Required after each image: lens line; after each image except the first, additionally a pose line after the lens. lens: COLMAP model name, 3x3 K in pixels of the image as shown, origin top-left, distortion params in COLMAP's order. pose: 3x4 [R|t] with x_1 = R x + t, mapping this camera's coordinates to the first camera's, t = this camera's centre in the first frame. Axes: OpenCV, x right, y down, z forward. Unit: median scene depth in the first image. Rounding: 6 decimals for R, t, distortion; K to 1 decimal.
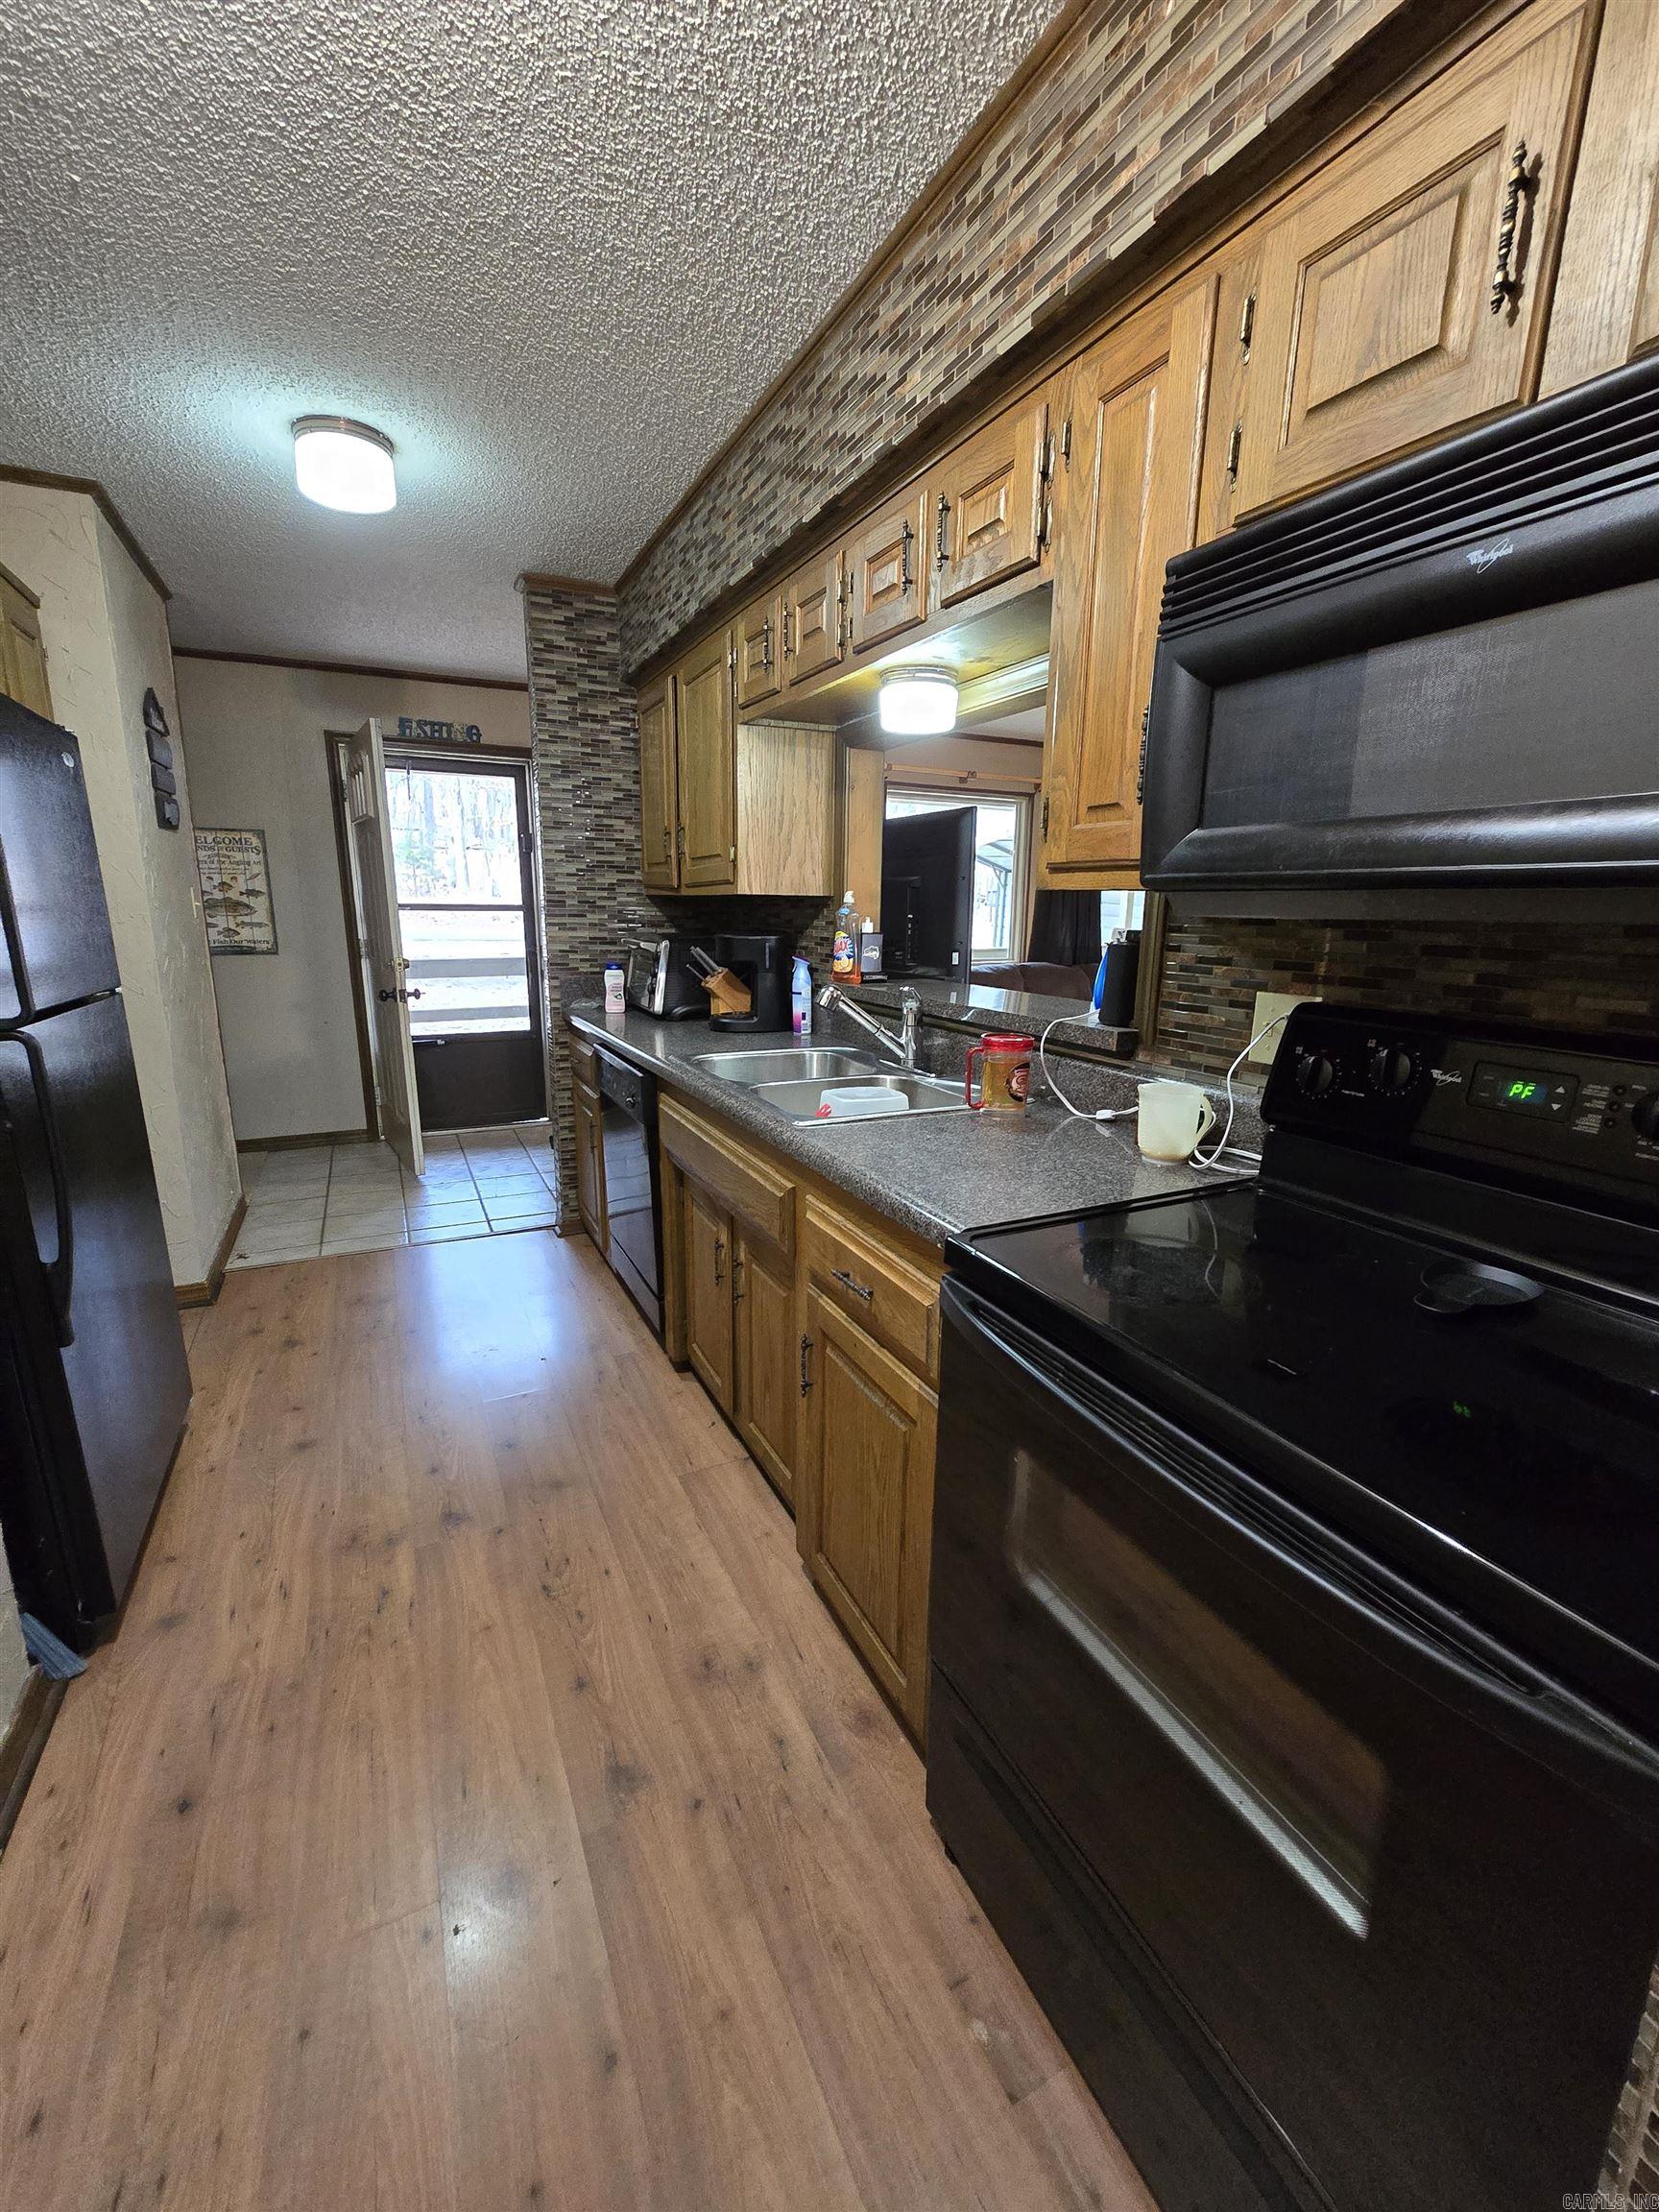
lens RADIAL K [[906.3, 0, 829.5], [0, 906.3, 1106.0], [0, 0, 1]] dist [-0.007273, 0.000945]
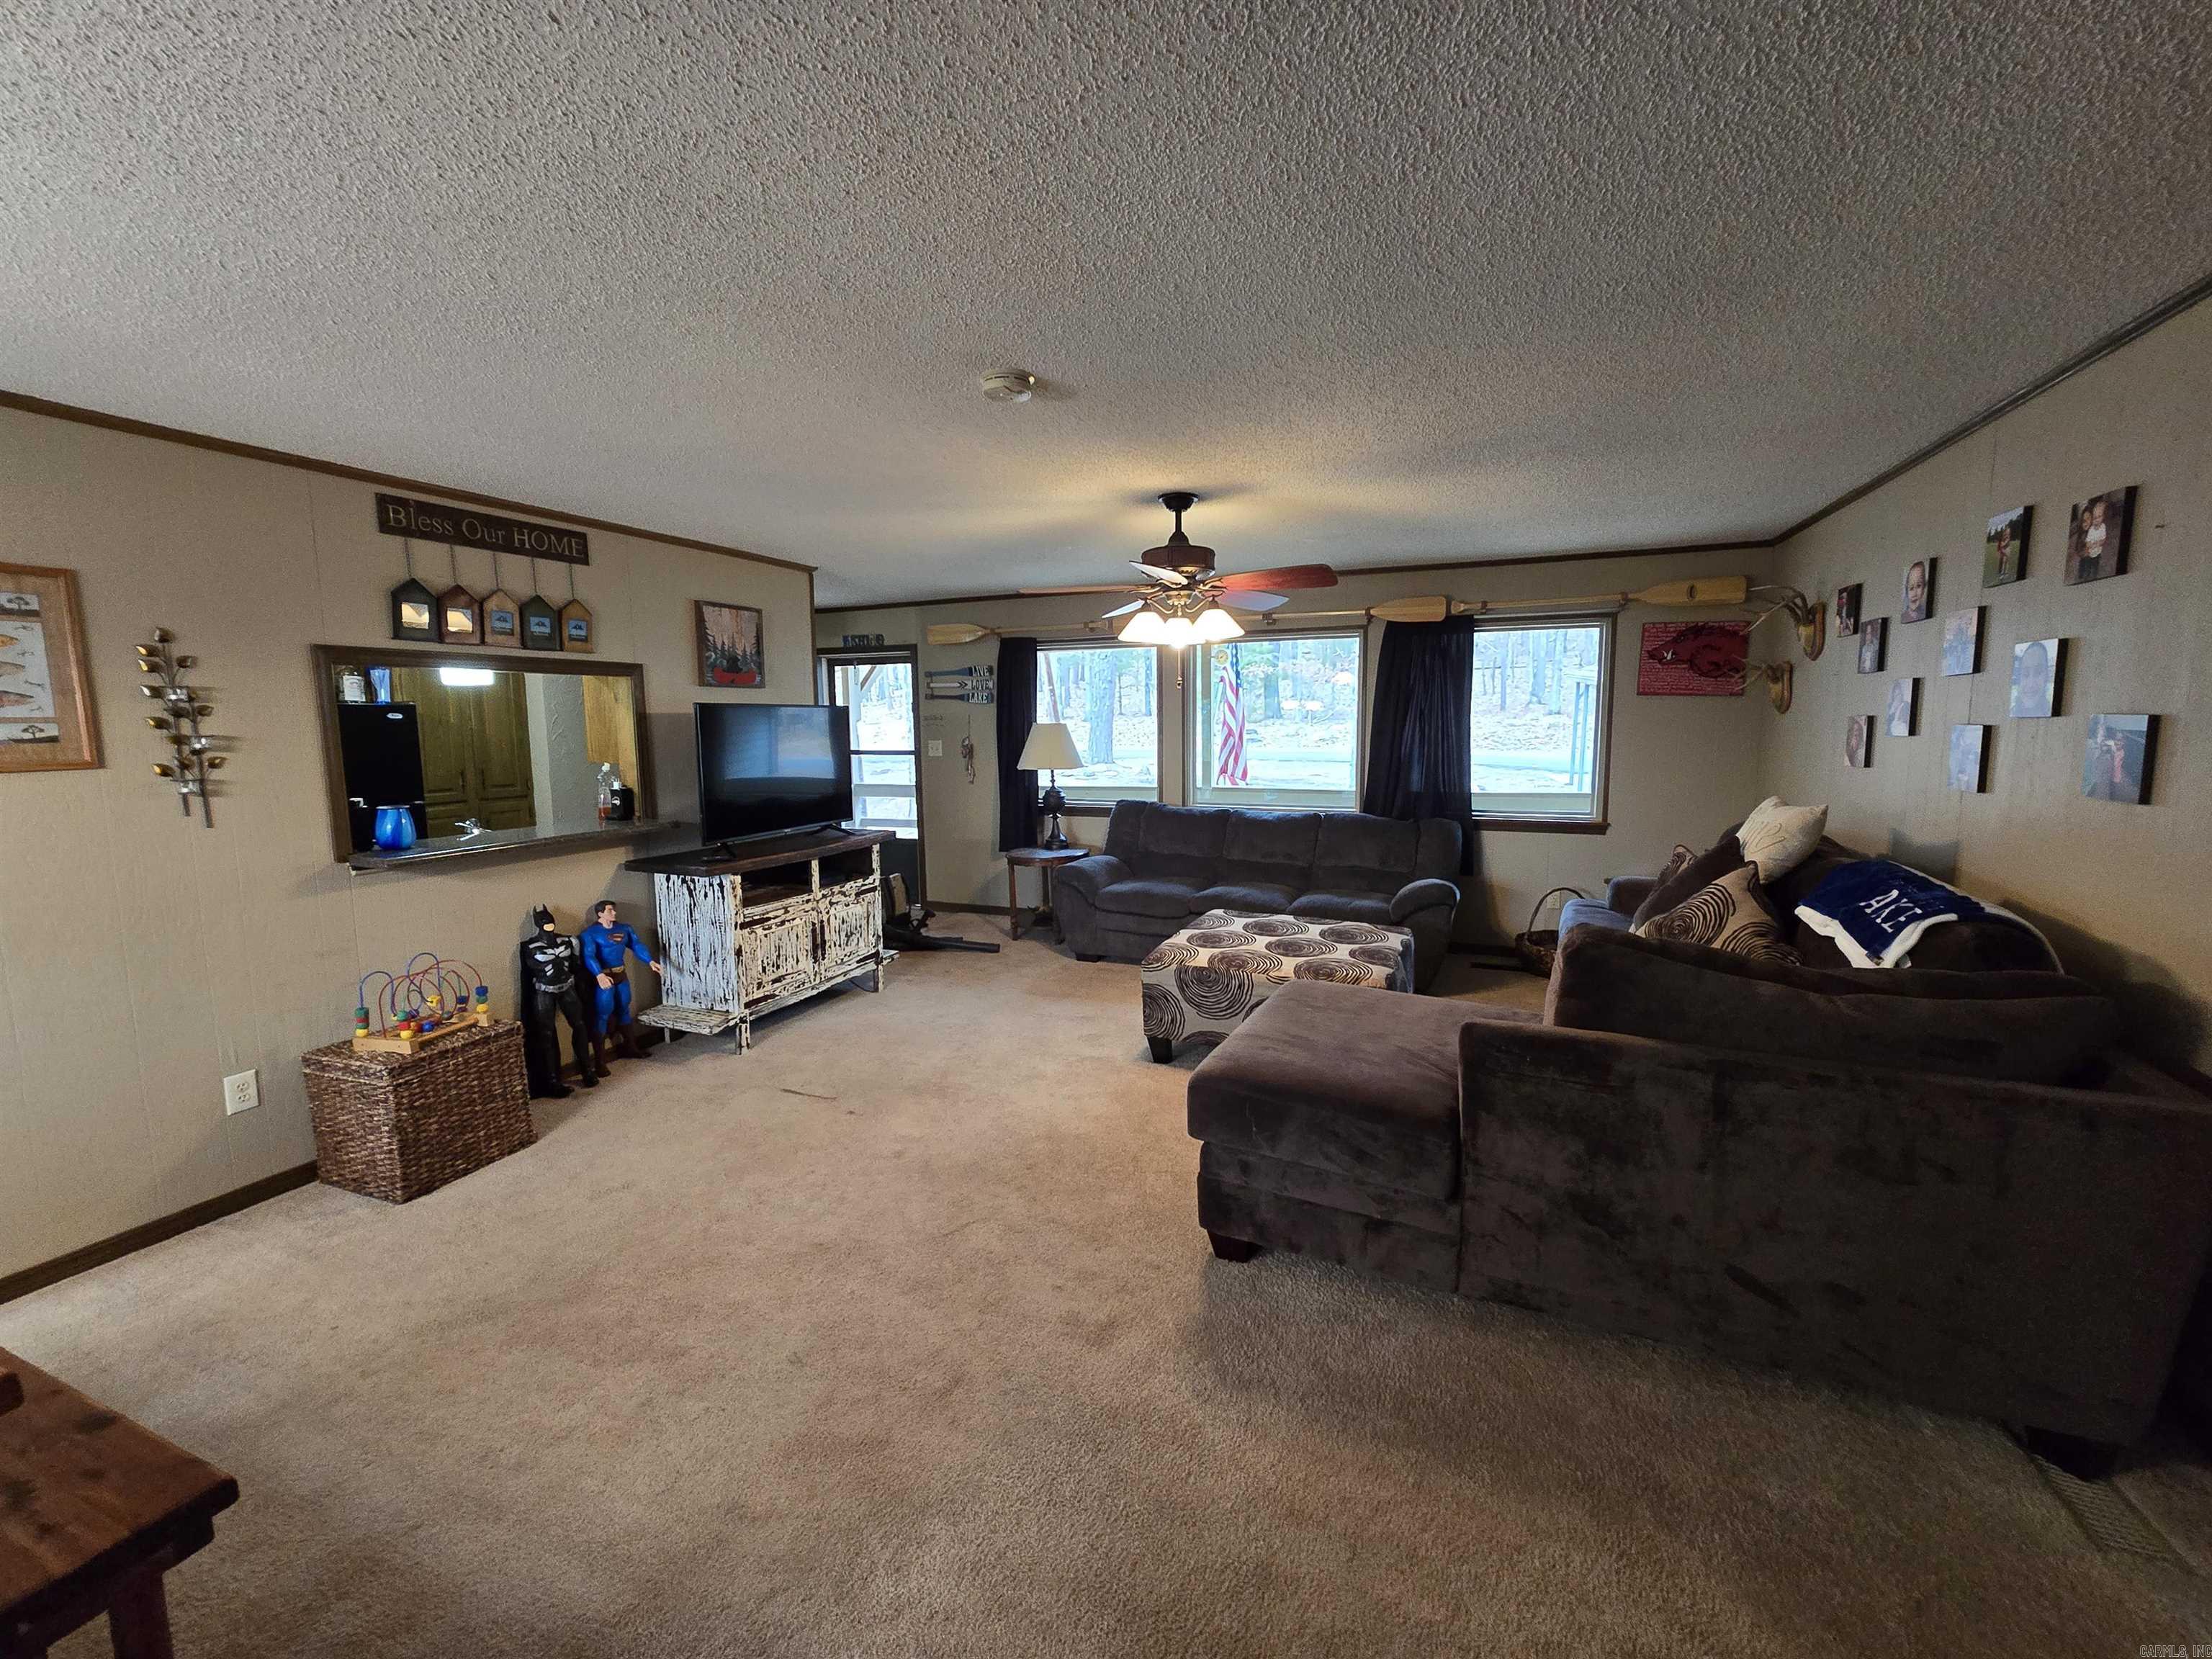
lens RADIAL K [[906.3, 0, 1106.0], [0, 906.3, 824.7], [0, 0, 1]] dist [-0.007273, 0.000945]
pose [[0.660237, 0.071533, -0.747643, 2.427622], [-0.150330, 0.987896, -0.038234, -0.253316], [0.735859, 0.137637, 0.662999, 0.762707]]
